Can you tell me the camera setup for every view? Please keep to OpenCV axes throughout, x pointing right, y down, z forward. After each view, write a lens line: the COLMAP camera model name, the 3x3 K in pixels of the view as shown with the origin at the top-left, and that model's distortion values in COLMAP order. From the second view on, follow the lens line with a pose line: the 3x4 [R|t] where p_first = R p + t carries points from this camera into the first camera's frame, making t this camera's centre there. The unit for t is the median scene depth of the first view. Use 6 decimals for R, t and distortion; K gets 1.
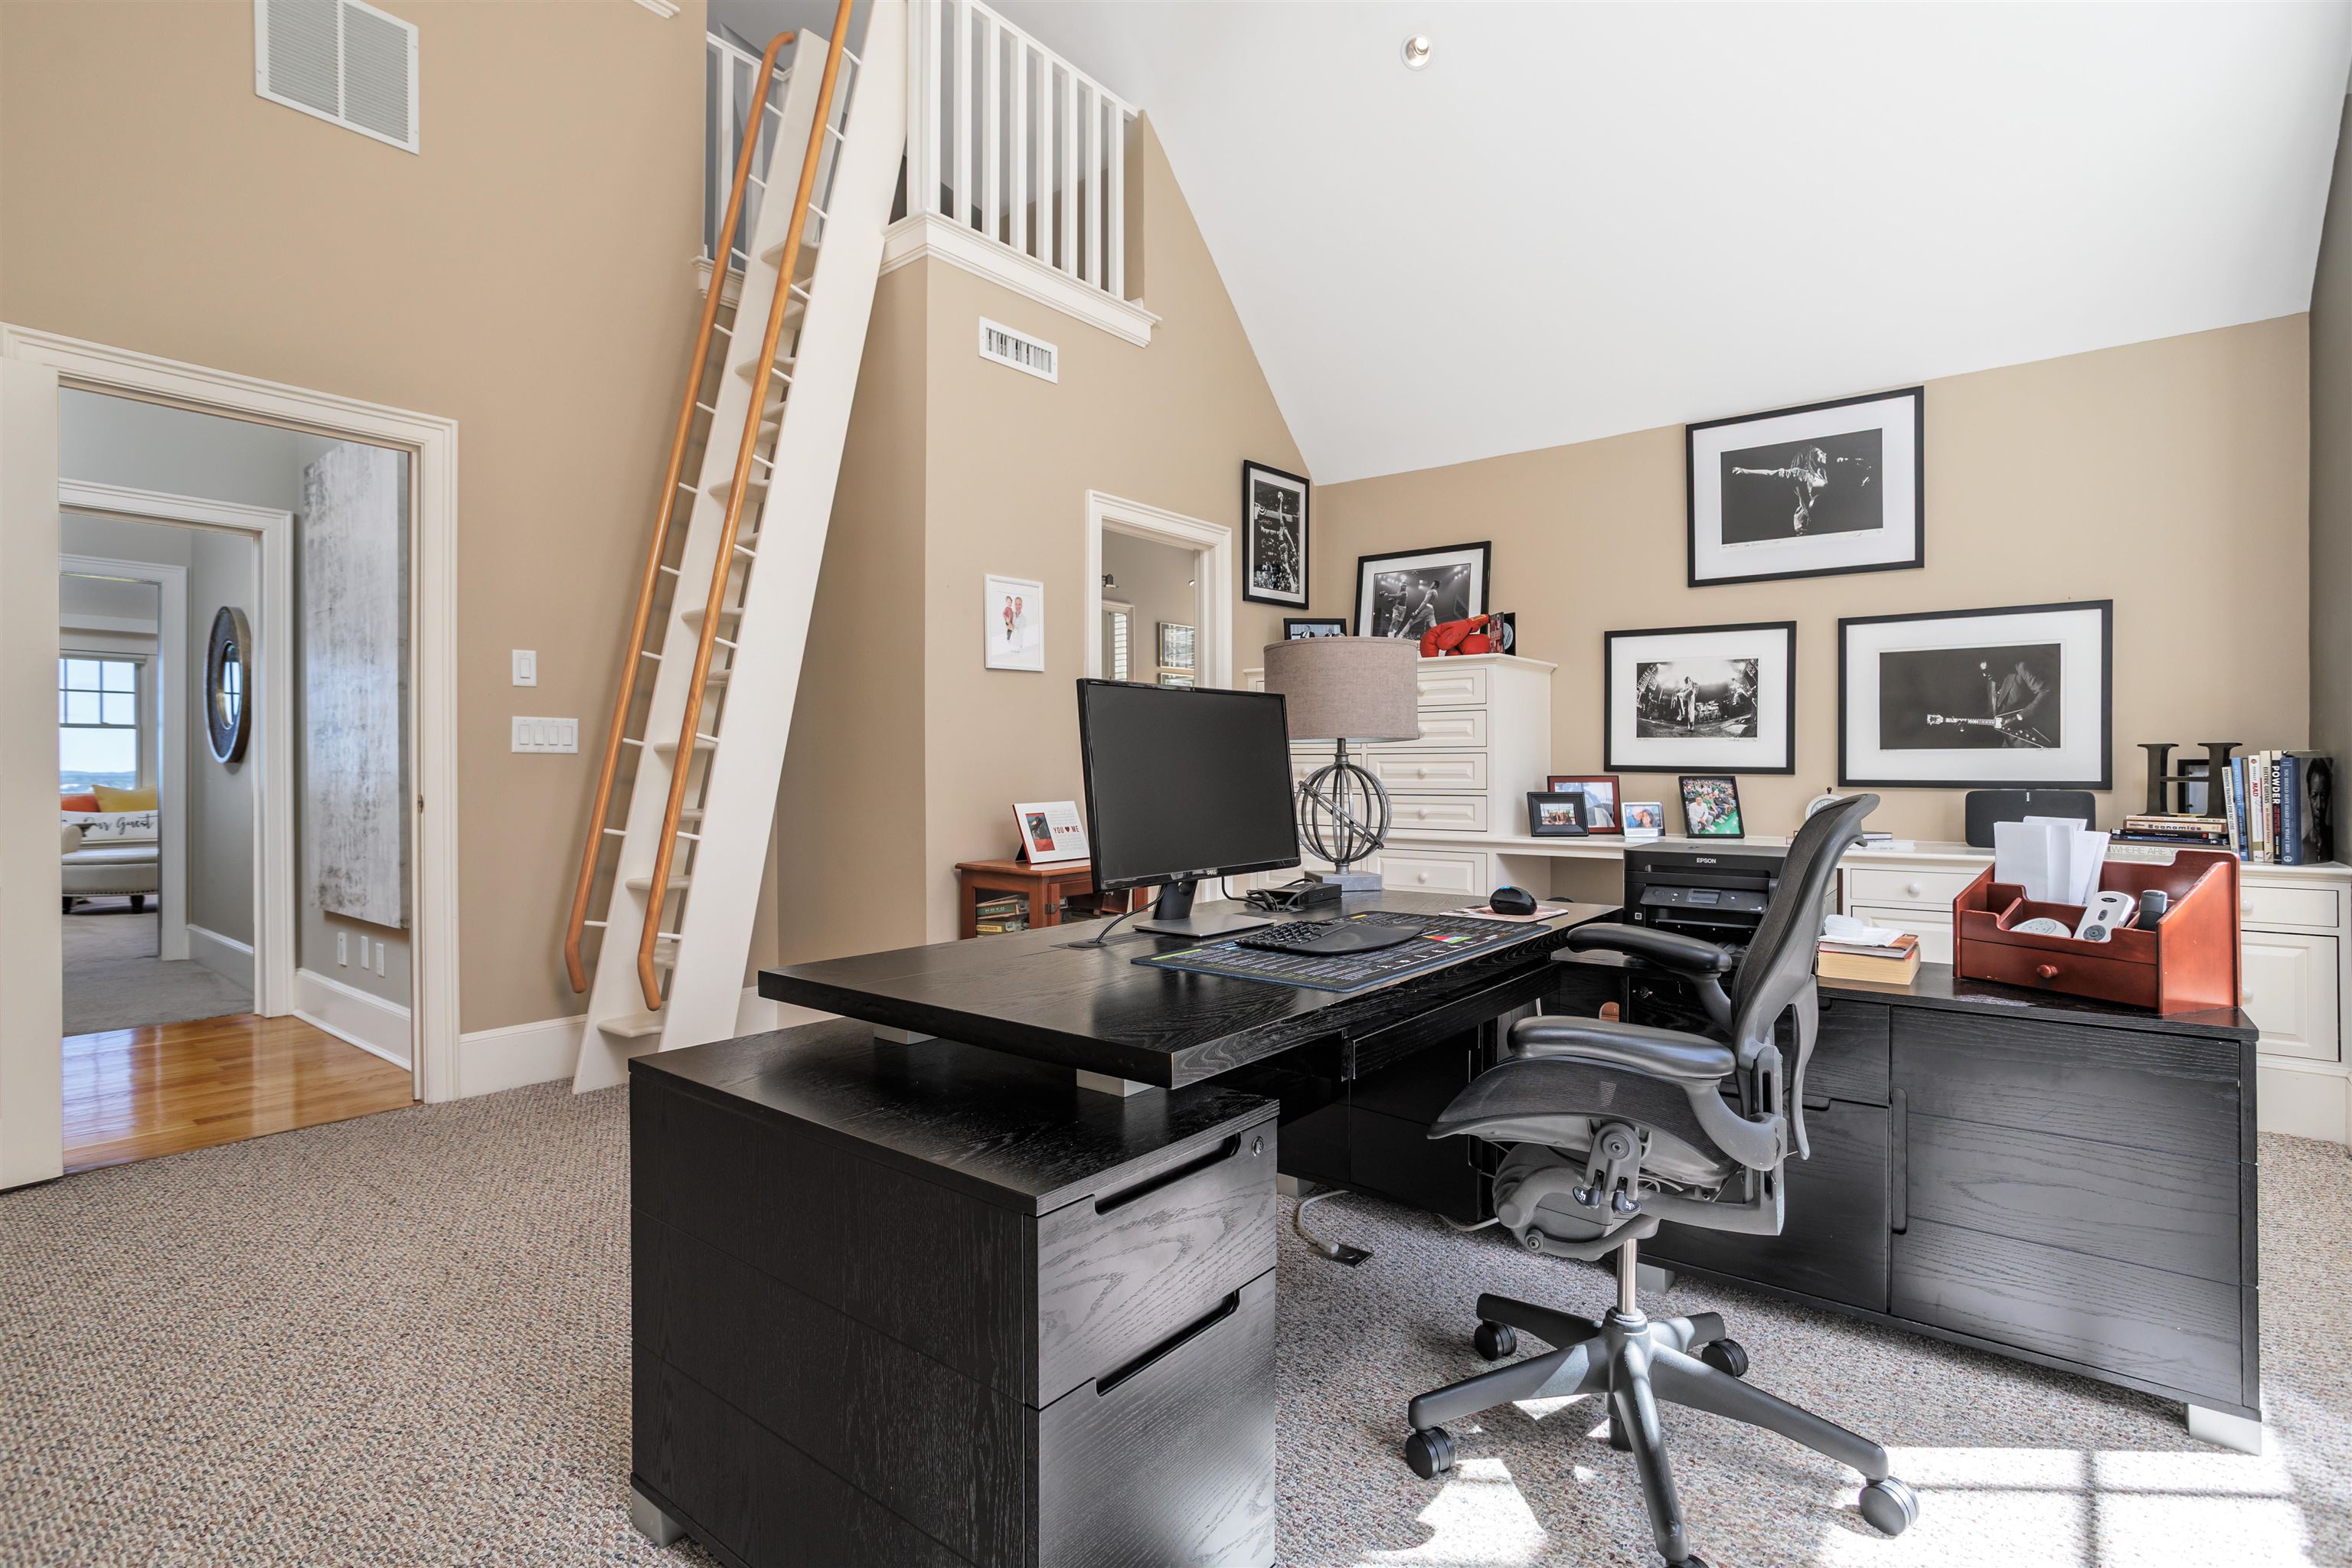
lens RADIAL K [[1134.9, 0, 1174.3], [0, 1134.9, 768.0], [0, 0, 1]] dist [-0.032144, 0.000738]
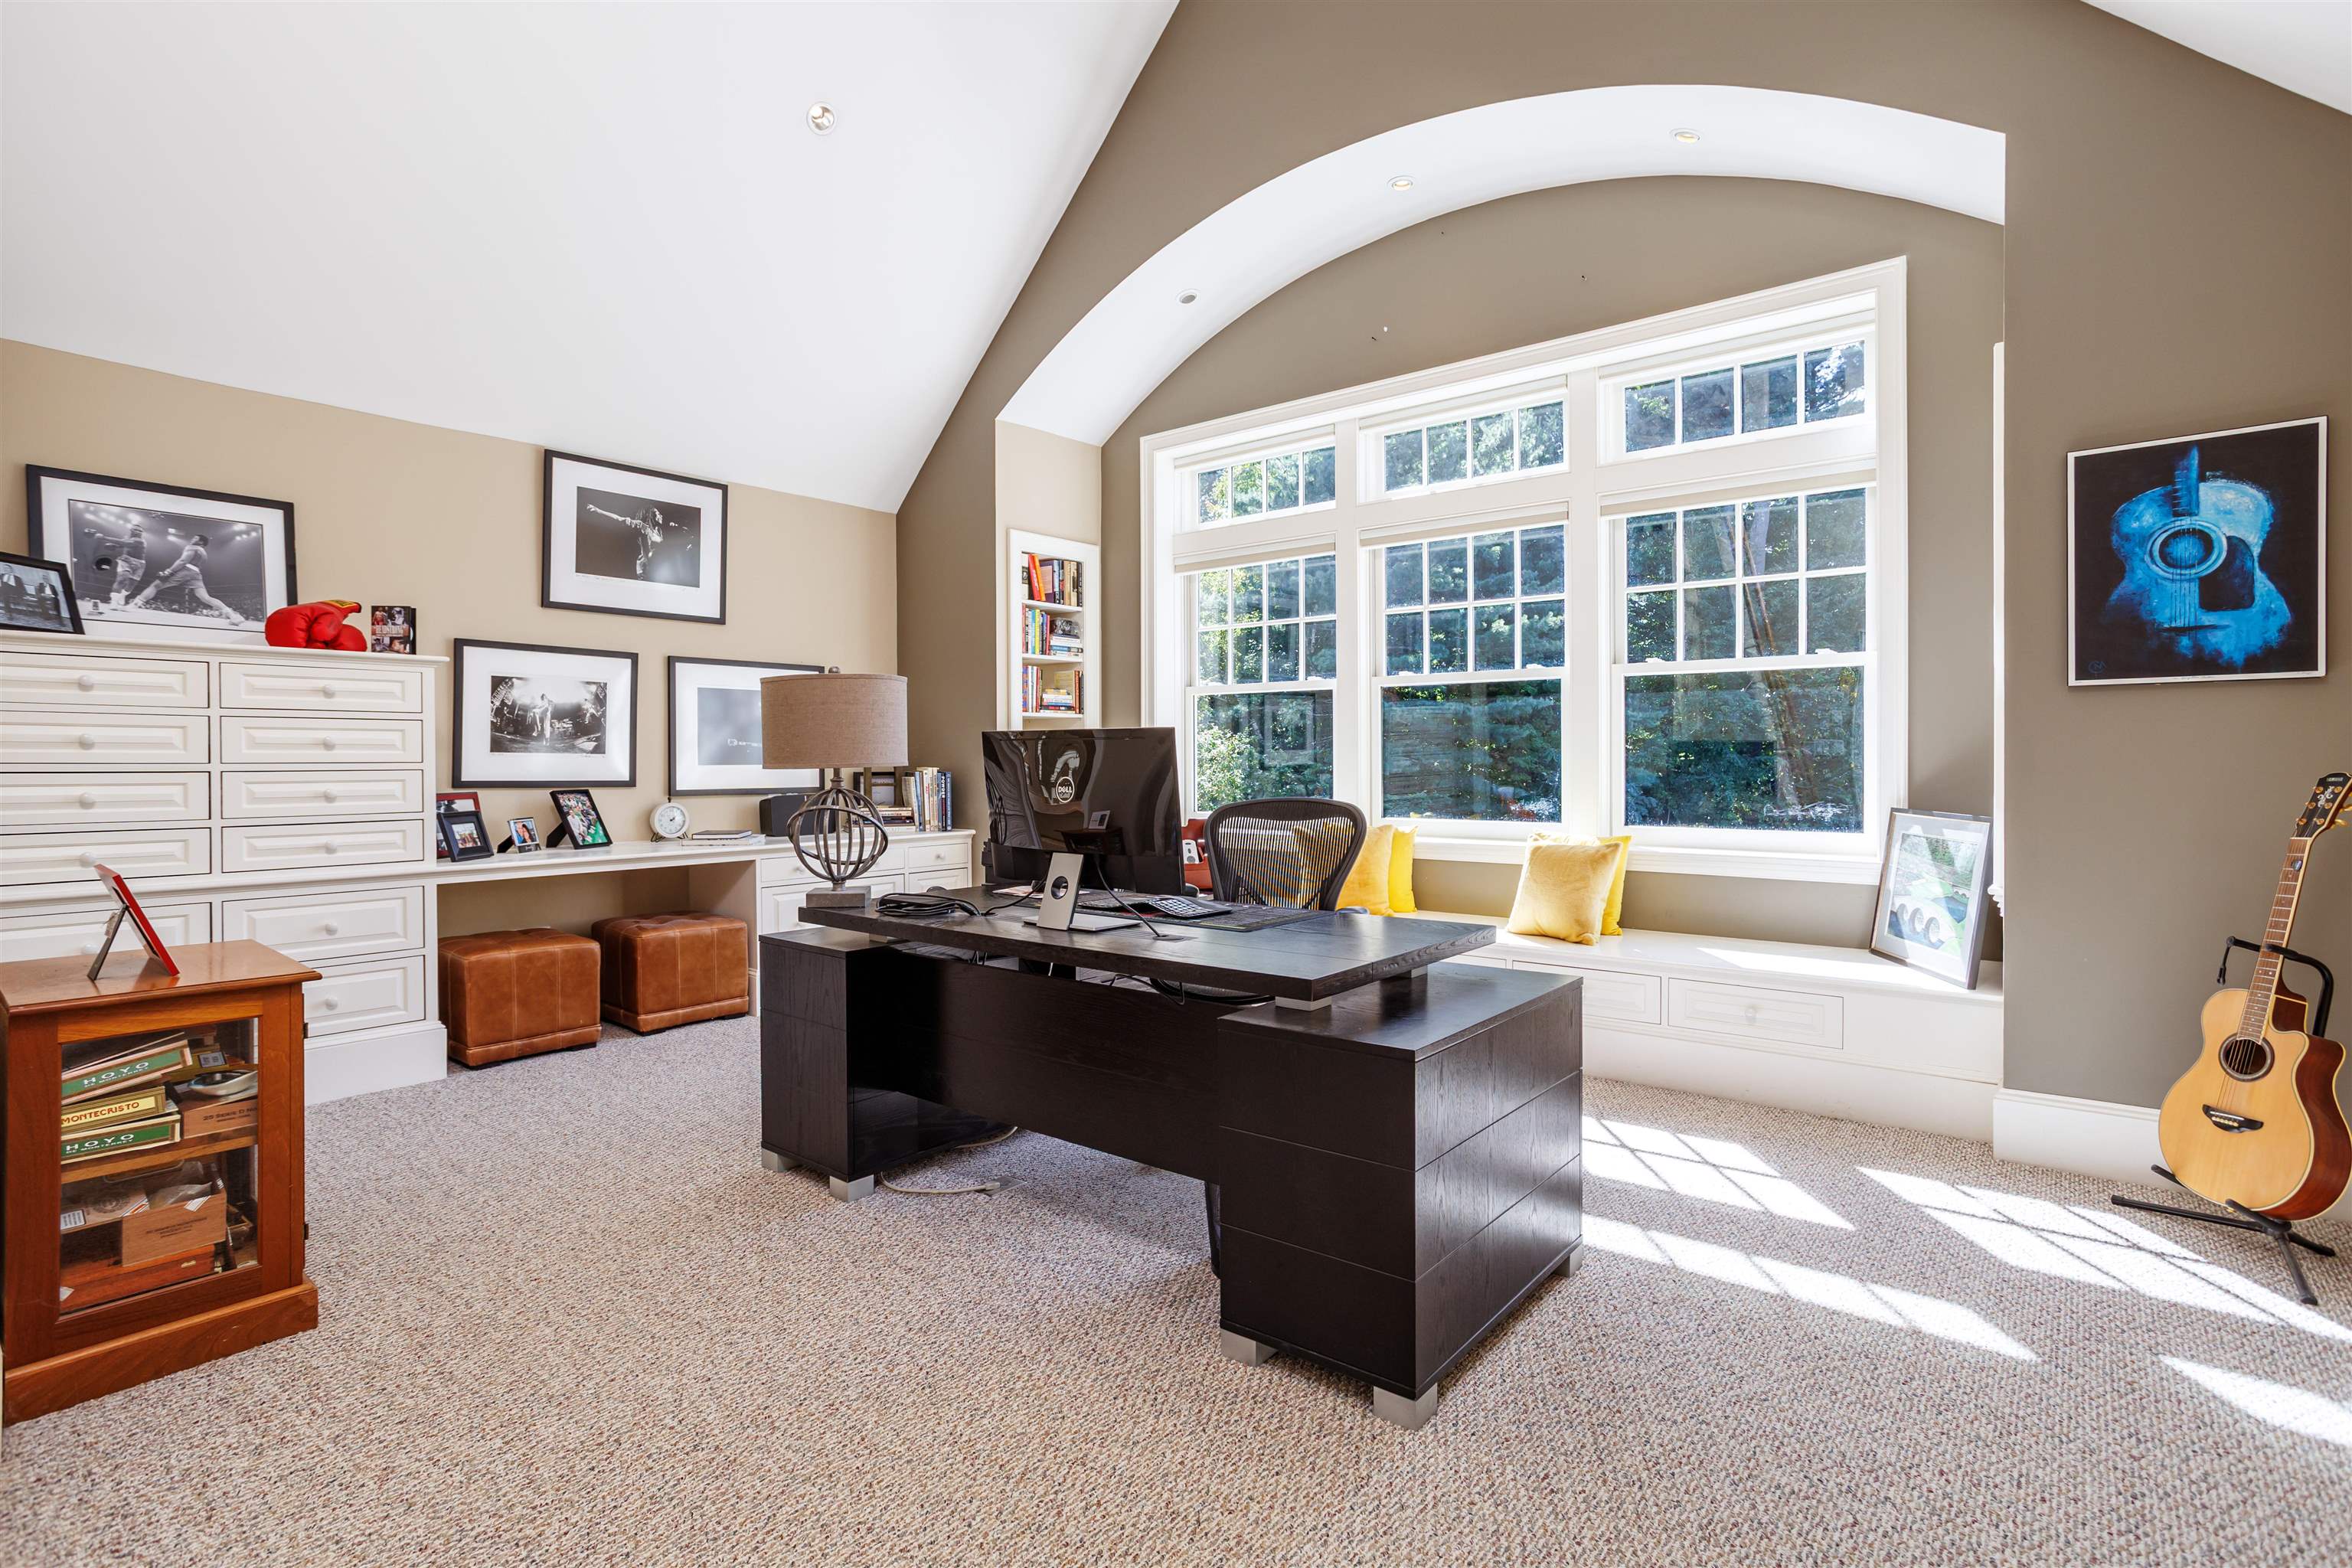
lens RADIAL K [[1134.9, 0, 1174.3], [0, 1134.9, 768.0], [0, 0, 1]] dist [-0.032144, 0.000738]
pose [[0.013475, -0.005210, 0.999896, -0.572118], [0.005786, 0.999970, 0.005132, -0.015591], [-0.999892, 0.005716, 0.013505, 0.419256]]
